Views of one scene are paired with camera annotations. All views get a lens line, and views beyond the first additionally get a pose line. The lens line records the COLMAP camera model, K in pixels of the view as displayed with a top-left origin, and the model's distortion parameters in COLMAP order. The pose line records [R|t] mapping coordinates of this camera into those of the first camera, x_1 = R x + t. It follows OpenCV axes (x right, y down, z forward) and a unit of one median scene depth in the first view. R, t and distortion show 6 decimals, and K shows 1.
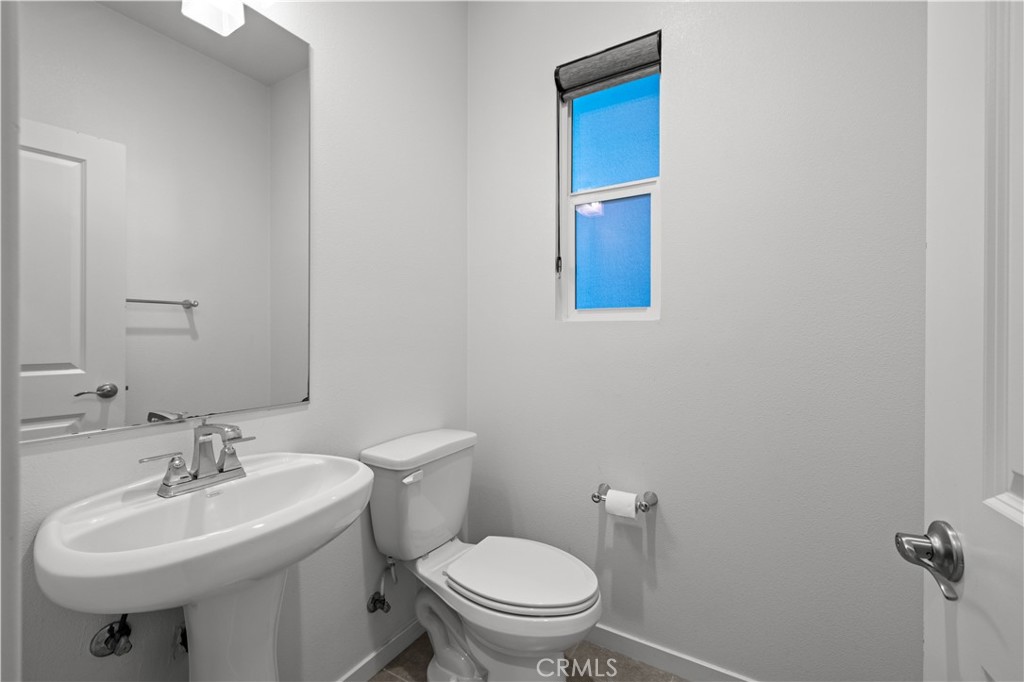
lens RADIAL K [[433.4, 0, 513.8], [0, 433.4, 339.5], [0, 0, 1]] dist [0.010104, -0.000750]
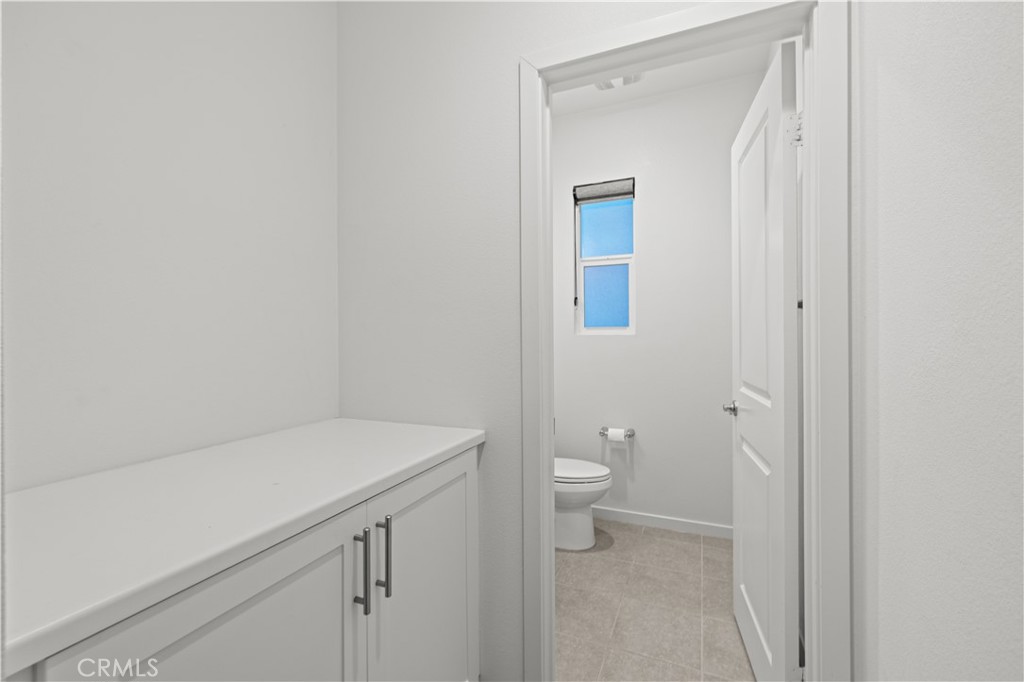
lens RADIAL K [[433.4, 0, 511.0], [0, 433.4, 340.6], [0, 0, 1]] dist [0.010104, -0.000750]
pose [[0.992630, -0.006540, 0.121005, -0.390206], [0.006829, 0.999975, -0.001978, -0.019186], [-0.120989, 0.002790, 0.992650, -0.724623]]
